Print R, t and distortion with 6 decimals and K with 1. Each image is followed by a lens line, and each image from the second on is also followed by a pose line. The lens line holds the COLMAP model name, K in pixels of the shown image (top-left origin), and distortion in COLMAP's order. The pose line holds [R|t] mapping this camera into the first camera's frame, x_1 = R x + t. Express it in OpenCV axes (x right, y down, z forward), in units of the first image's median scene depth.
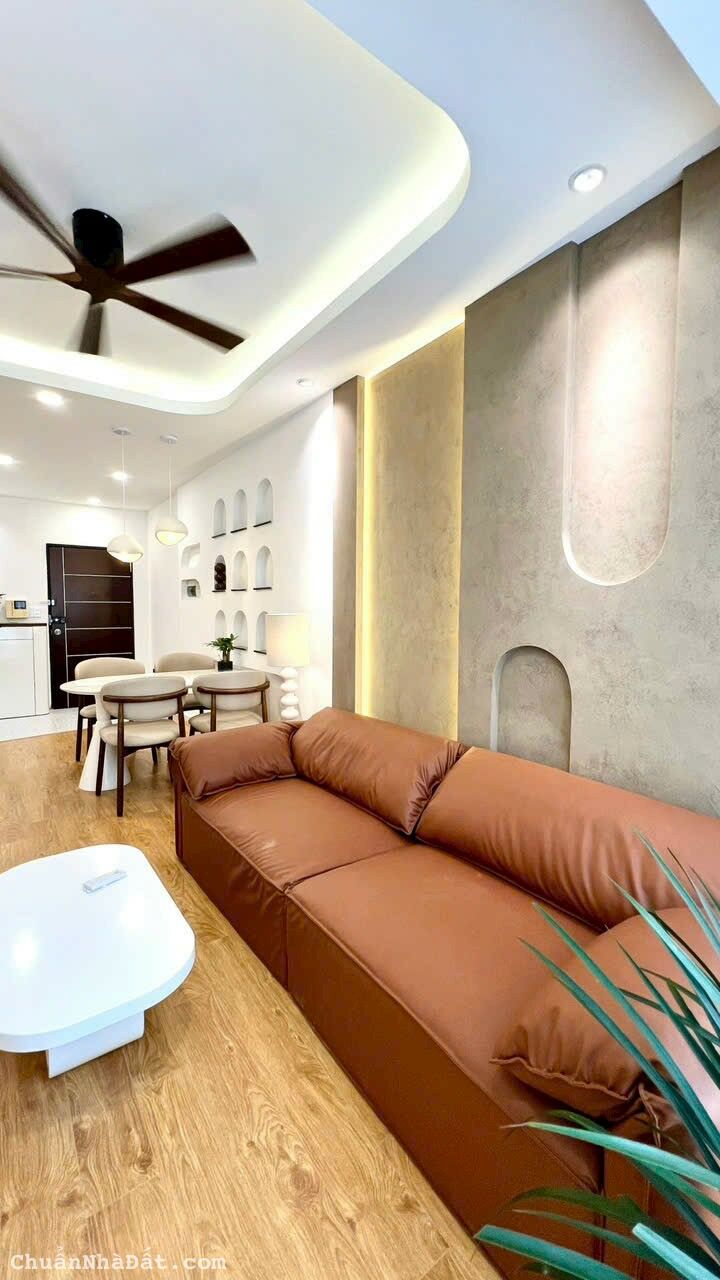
lens RADIAL K [[517.8, 0, 360.0], [0, 517.8, 640.0], [0, 0, 1]] dist [-0.000194, 0.000007]
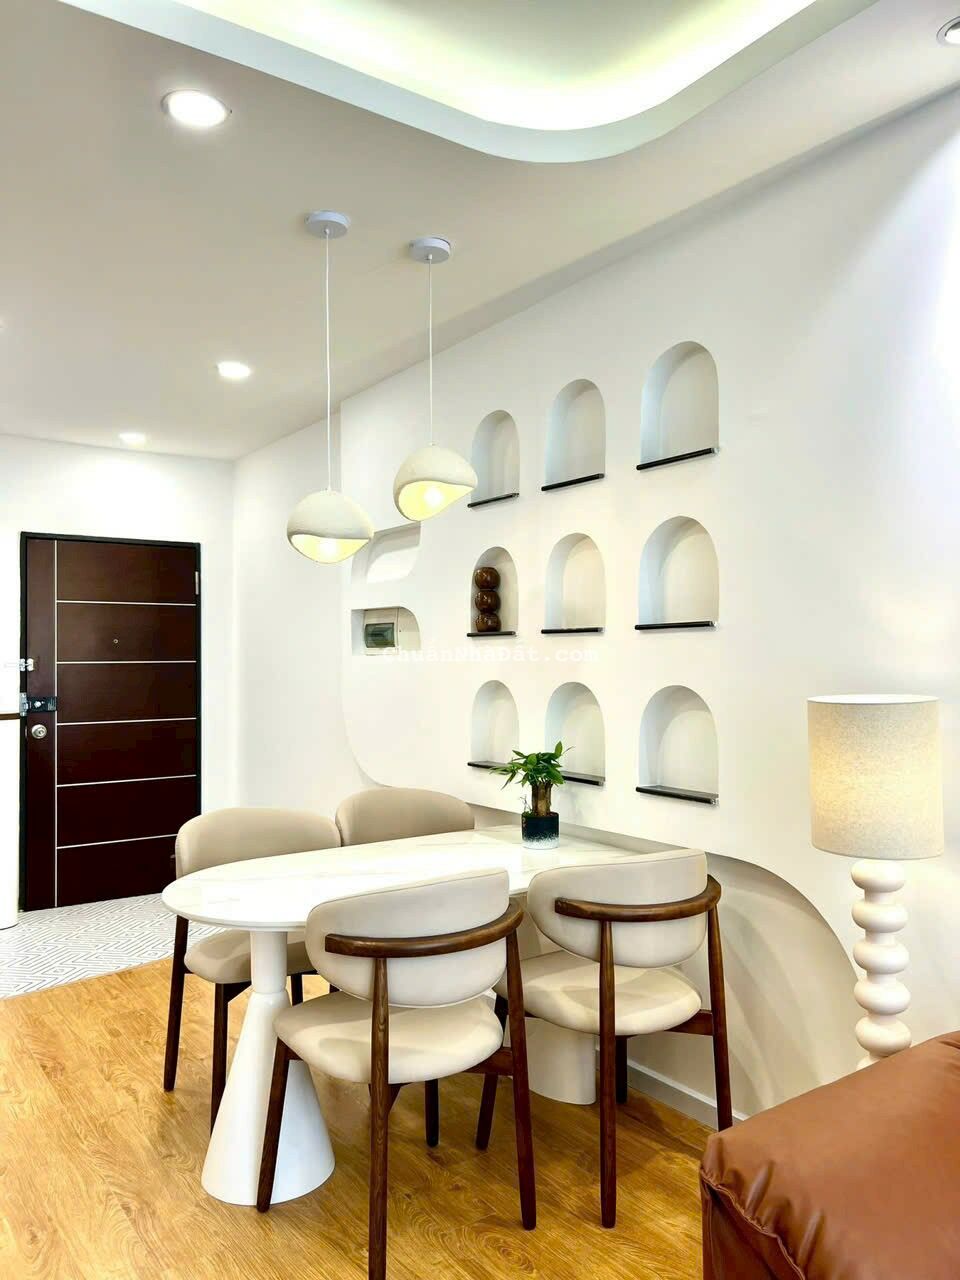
lens RADIAL K [[976.6, 0, 480.0], [0, 976.6, 640.0], [0, 0, 1]] dist [0.067680, -0.089820]
pose [[0.999559, -0.011392, -0.027436, -0.284495], [0.008935, 0.996073, -0.088086, -0.024319], [0.028332, 0.087802, 0.995735, 0.255020]]
